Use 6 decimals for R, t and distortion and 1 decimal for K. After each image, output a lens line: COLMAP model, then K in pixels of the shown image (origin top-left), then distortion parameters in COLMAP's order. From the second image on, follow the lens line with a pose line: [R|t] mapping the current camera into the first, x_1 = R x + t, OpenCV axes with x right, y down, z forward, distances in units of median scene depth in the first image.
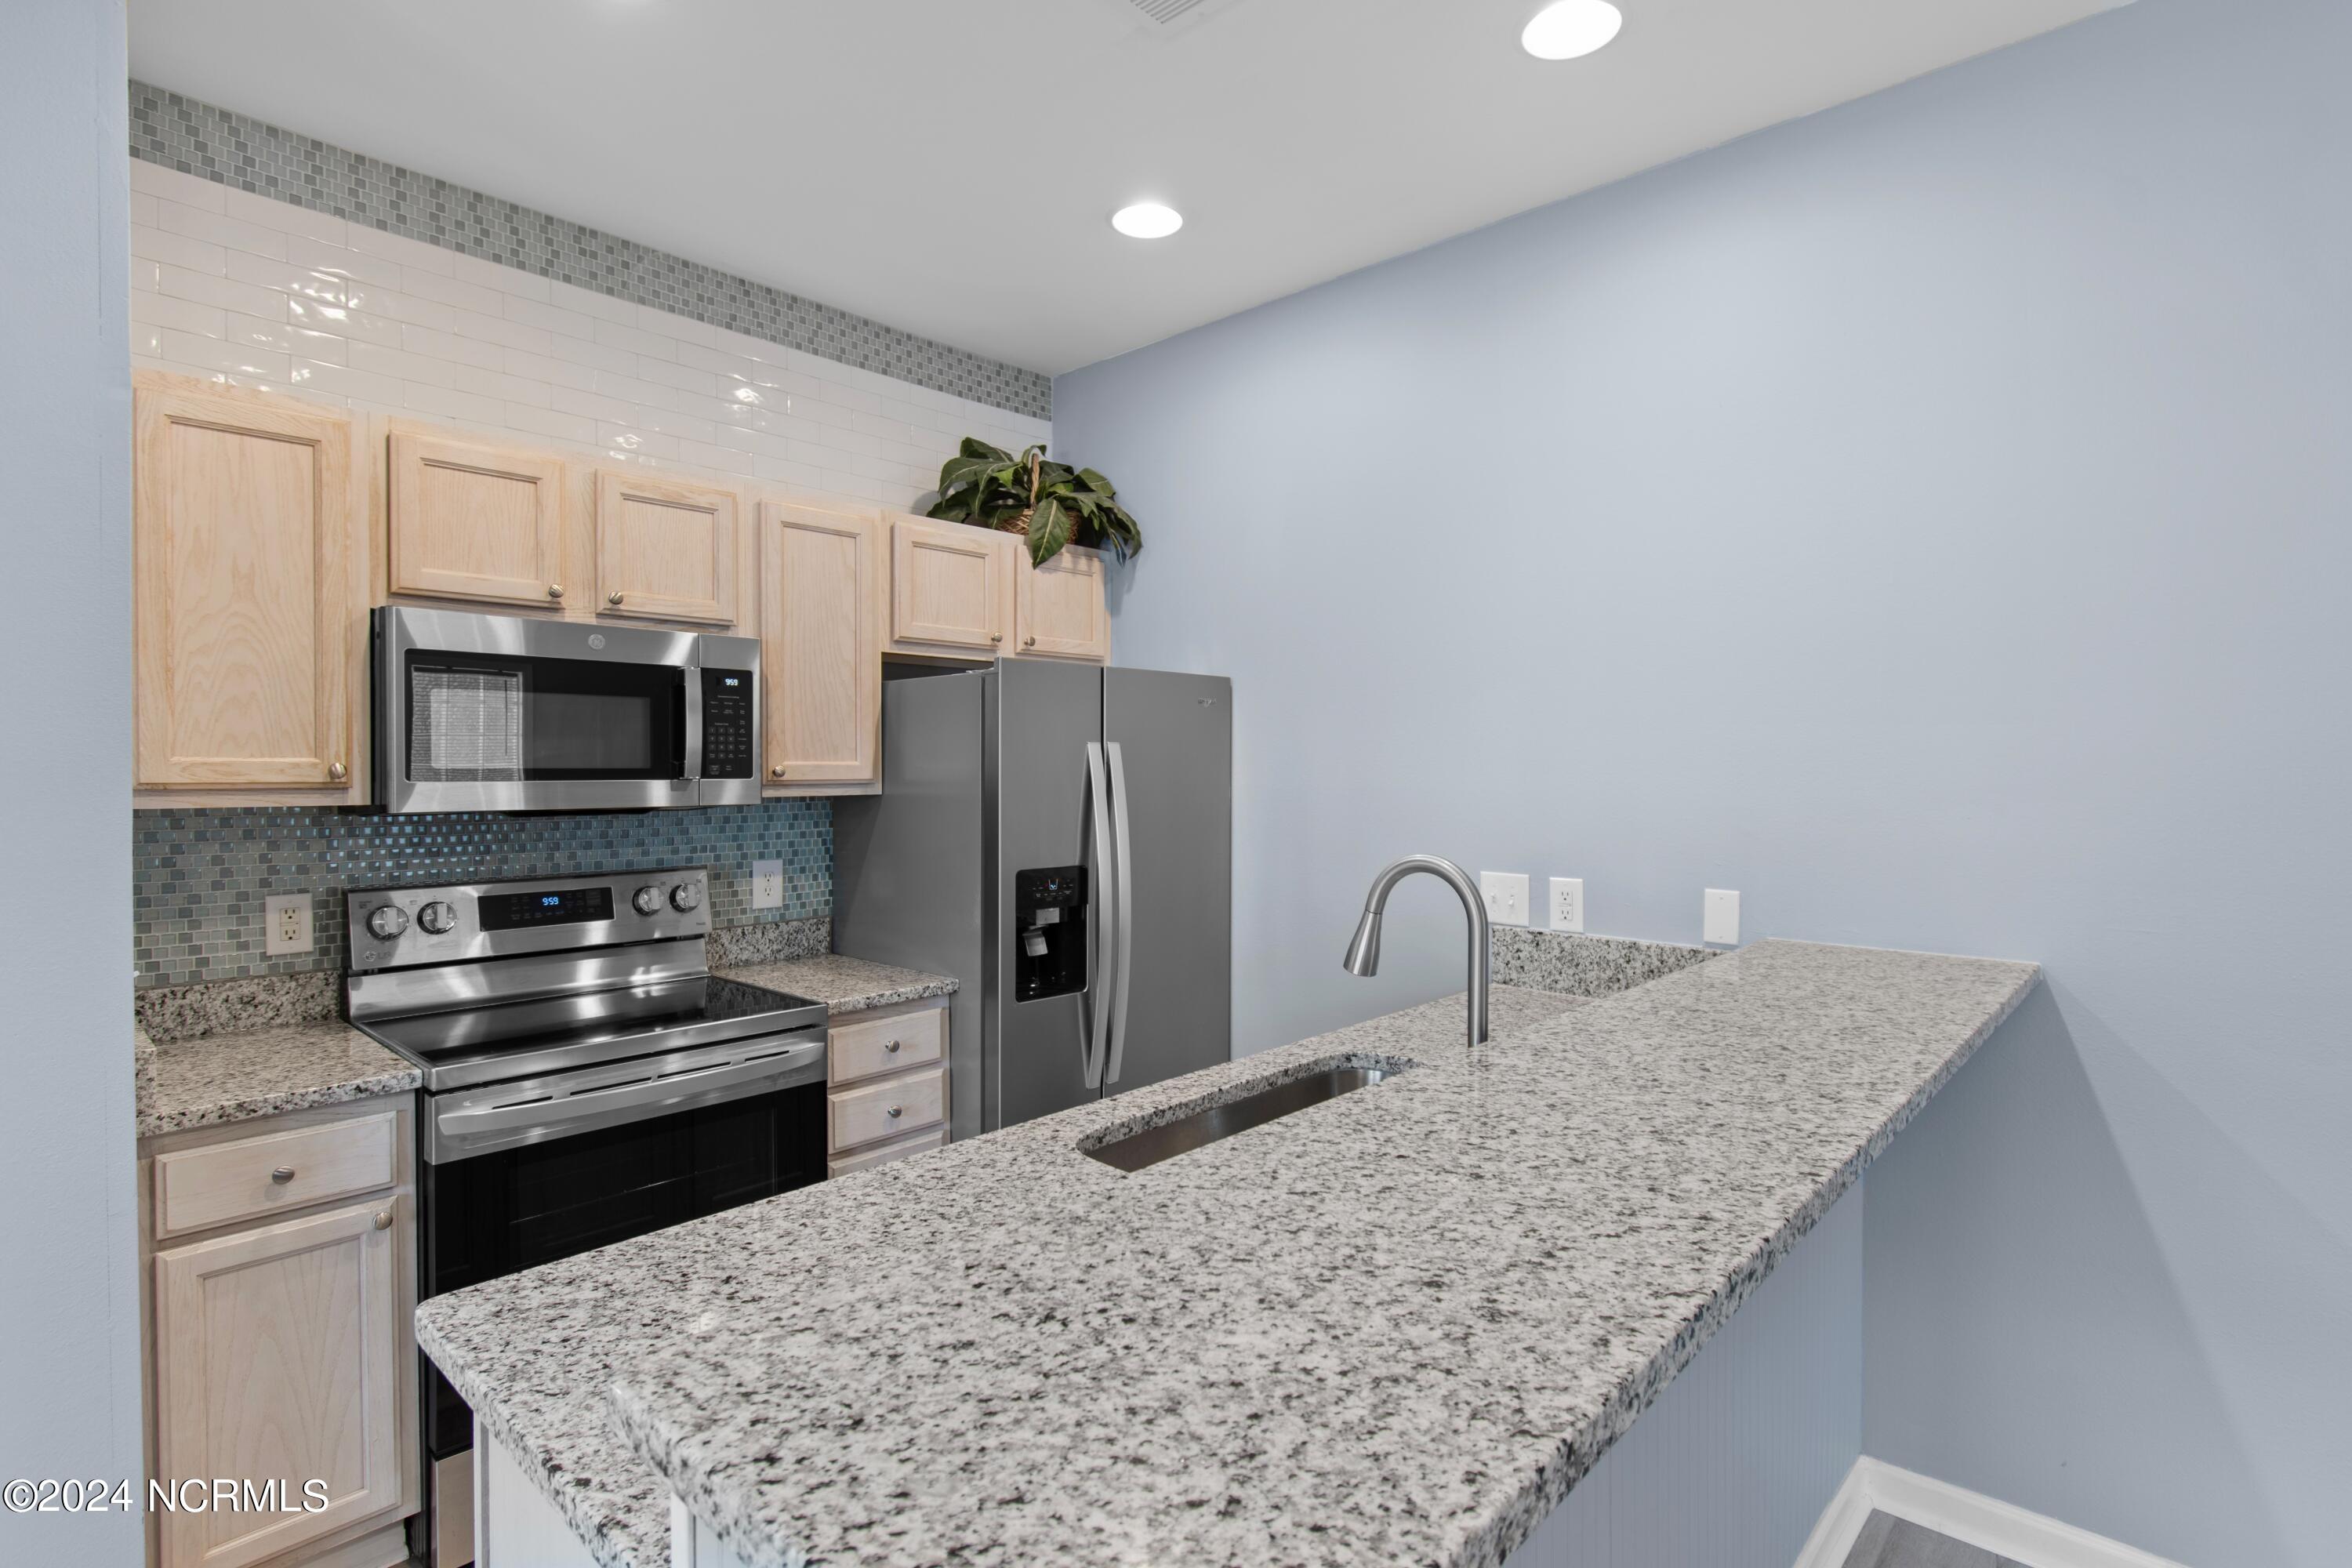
lens RADIAL K [[1154.7, 0, 1176.0], [0, 1154.7, 784.0], [0, 0, 1]] dist [-0.000029, -0.000007]
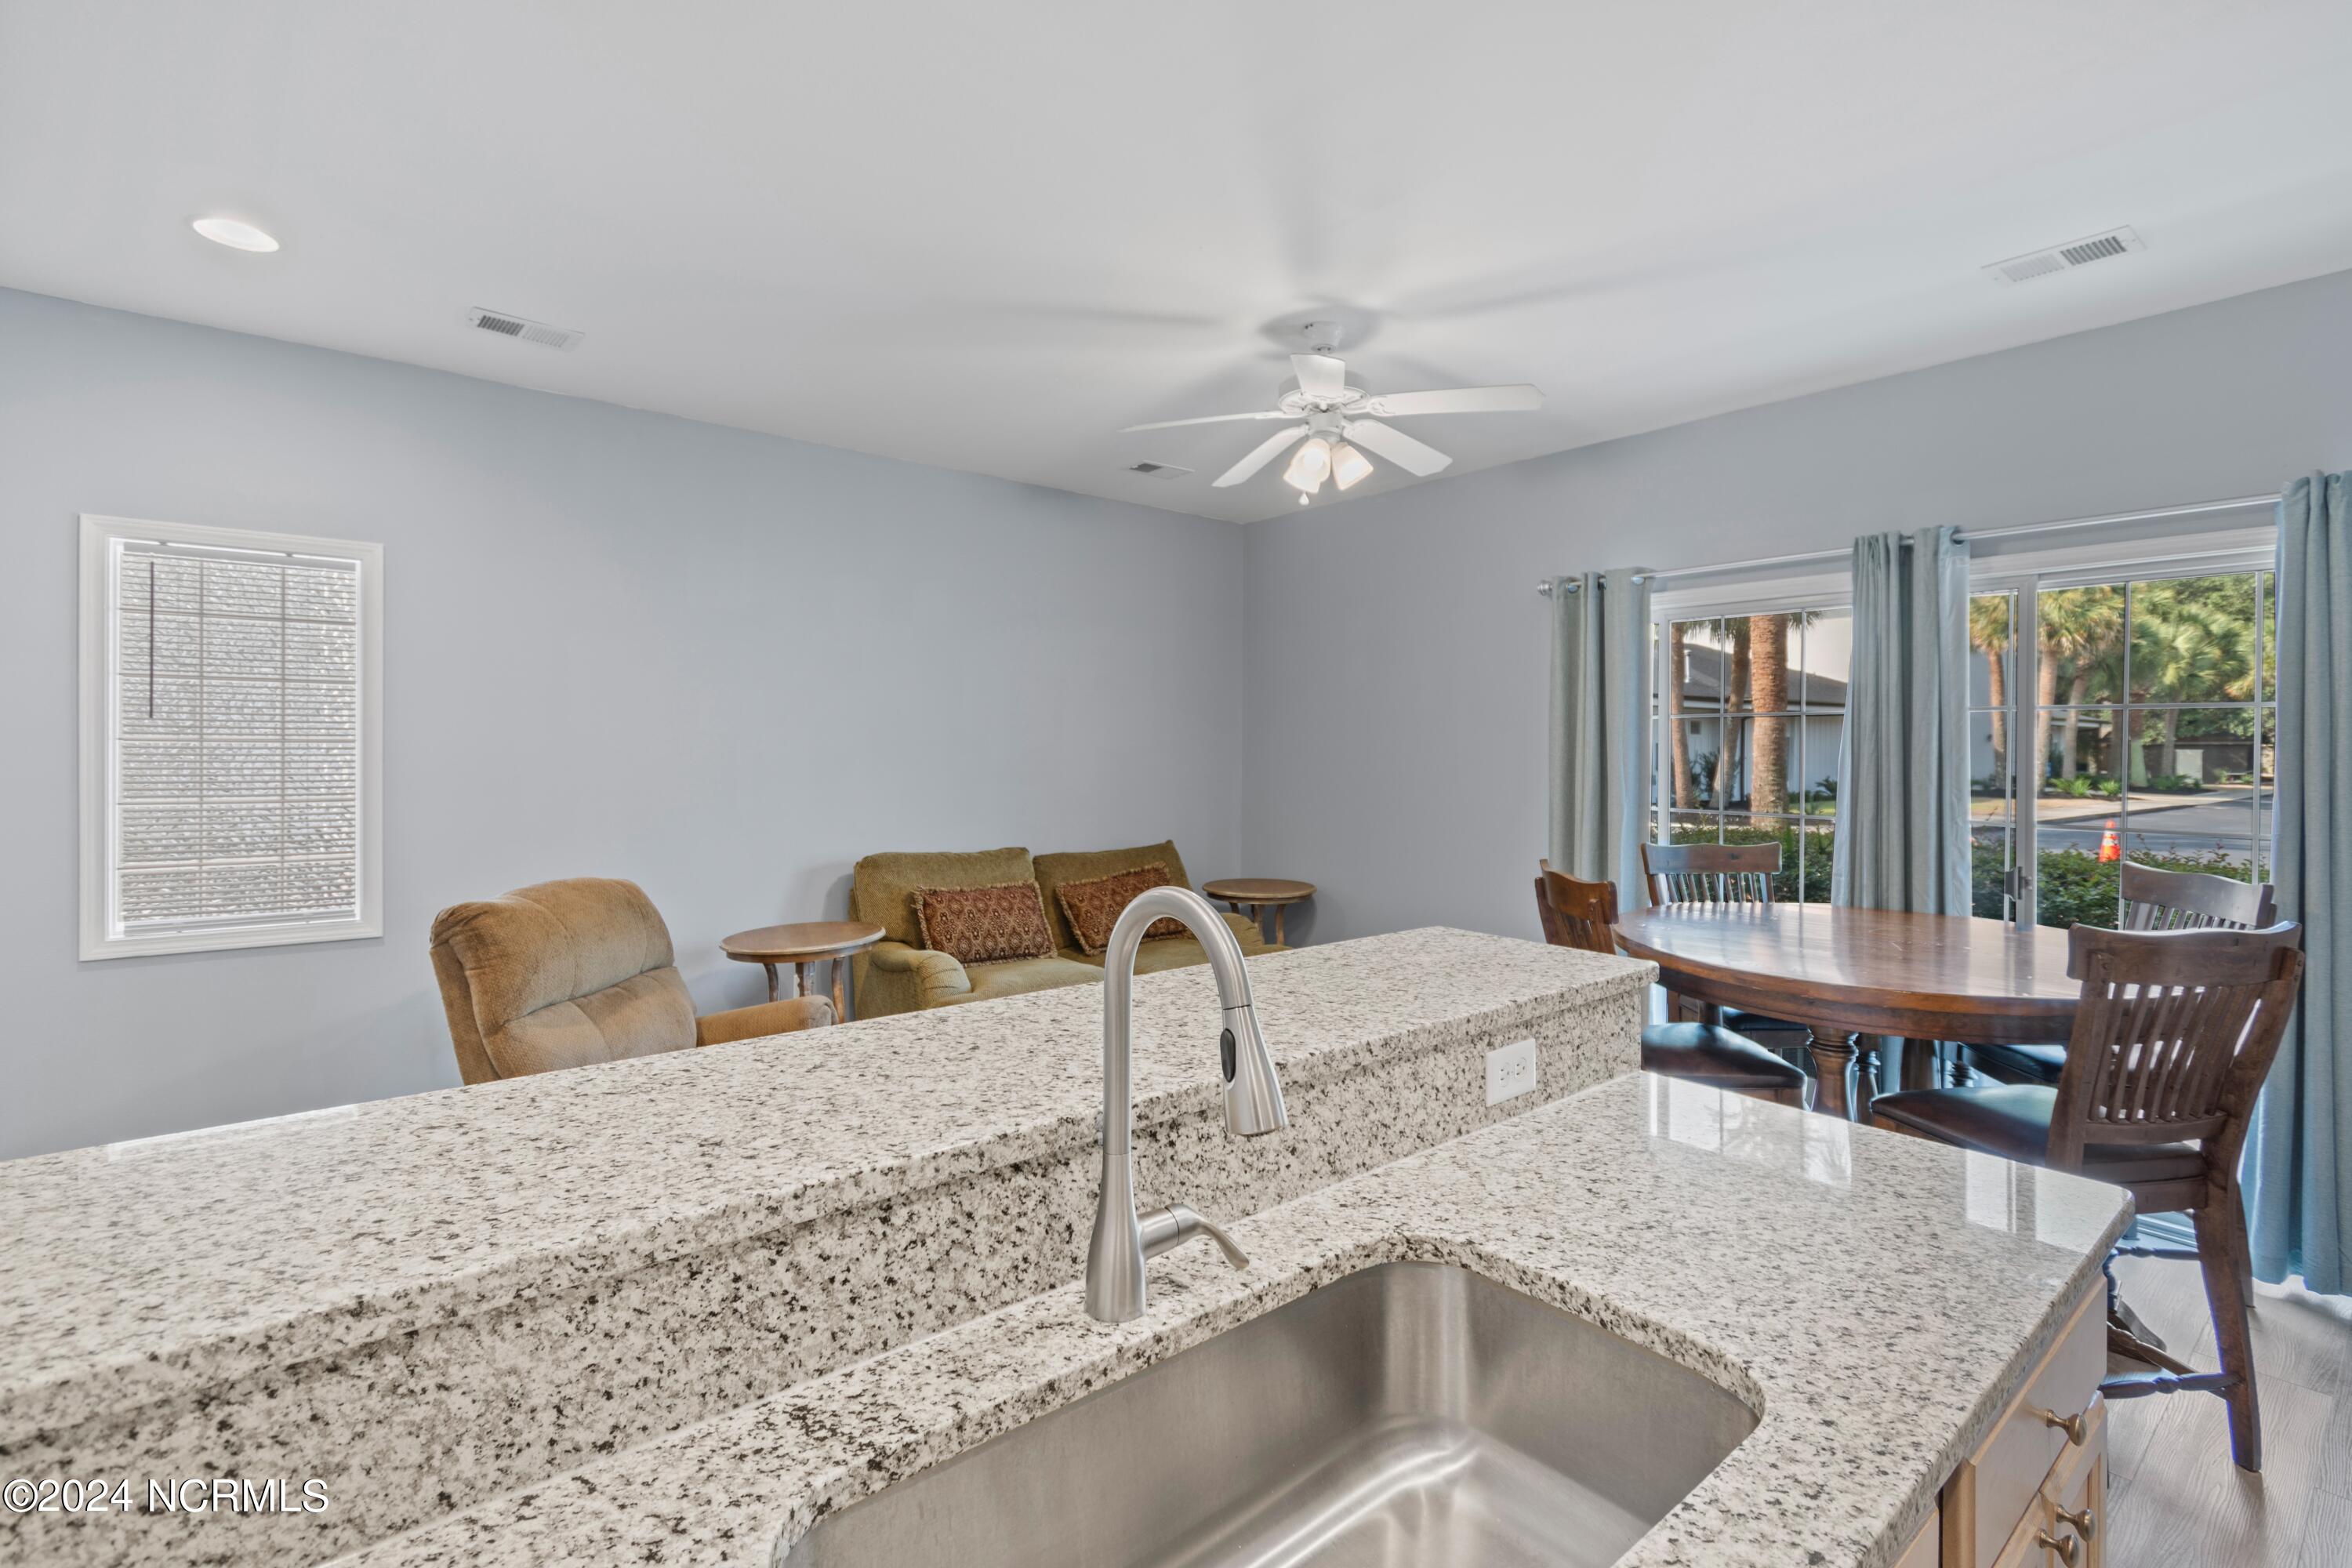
lens RADIAL K [[1039.2, 0, 1173.0], [0, 1039.2, 757.7], [0, 0, 1]] dist [-0.000208, -0.008226]
pose [[-0.988883, -0.007562, 0.148503, 0.152874], [-0.005444, 0.999878, 0.014659, -0.016585], [-0.148595, 0.013687, -0.988803, 1.804390]]
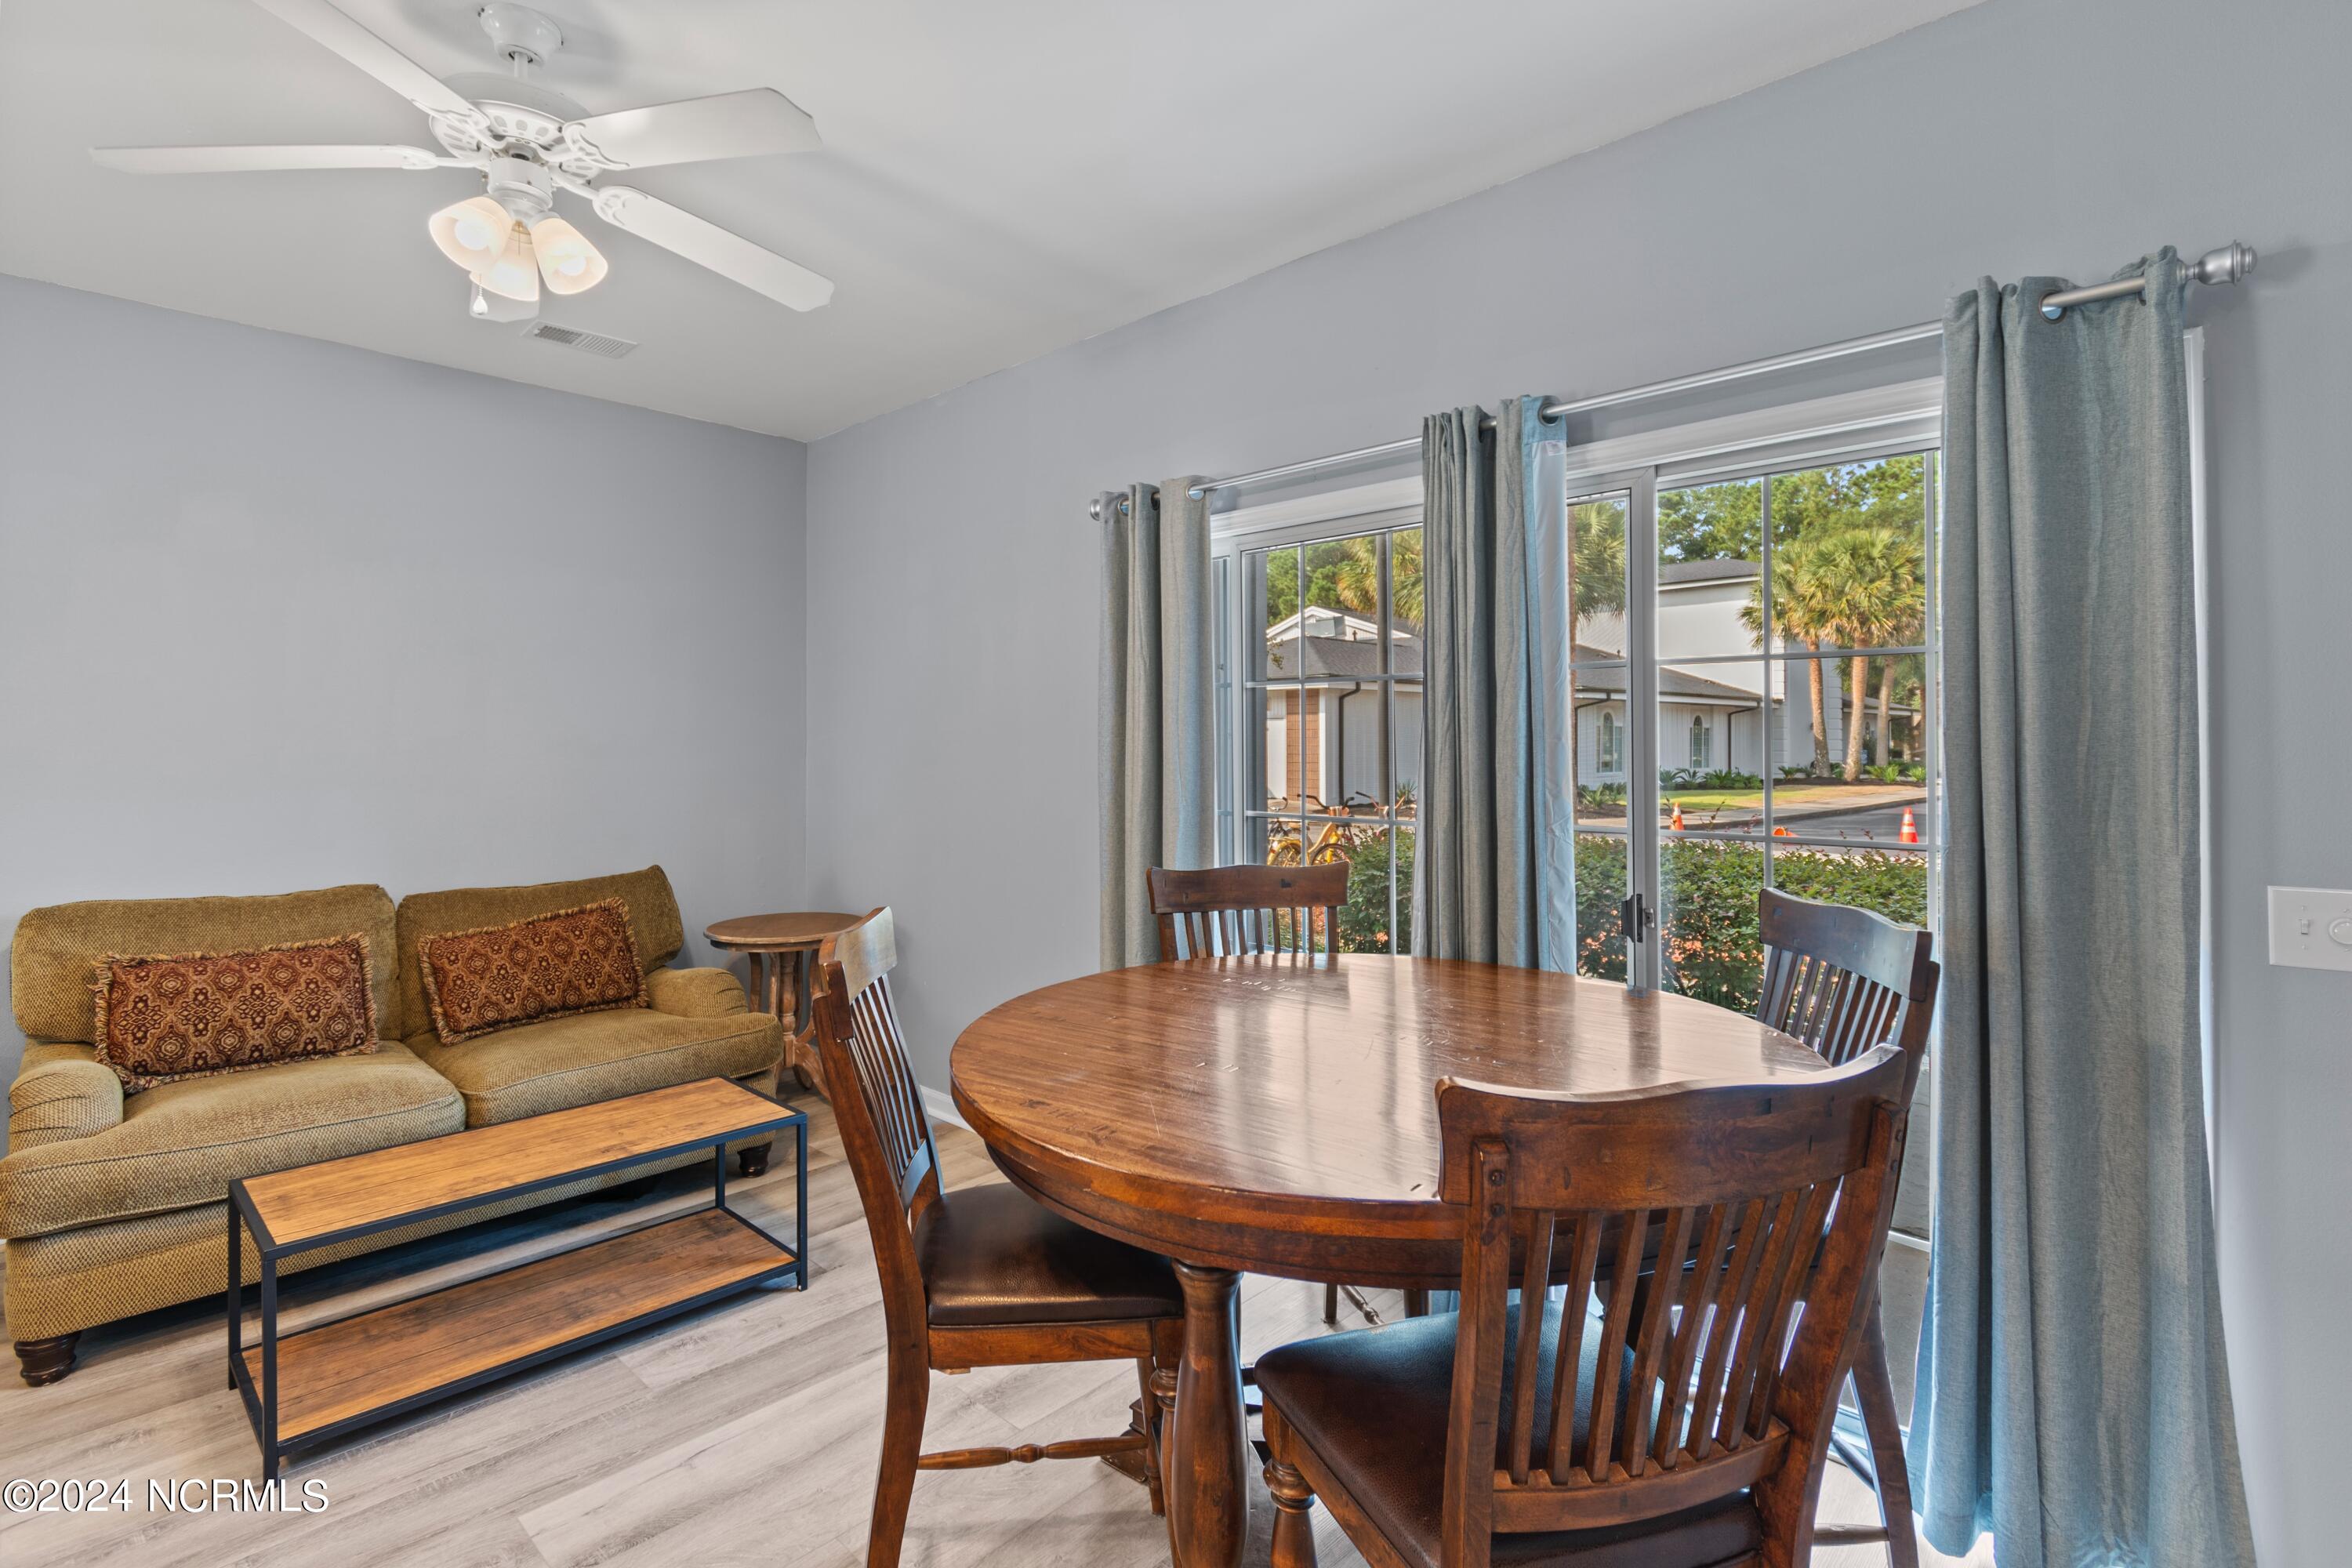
lens RADIAL K [[1105.6, 0, 1180.2], [0, 1105.6, 730.2], [0, 0, 1]] dist [-0.001009, -0.018963]
pose [[-0.999957, 0.003839, 0.008469, -0.087773], [0.003775, 0.999964, -0.007636, -0.008782], [-0.008498, -0.007604, -0.999935, 1.555262]]
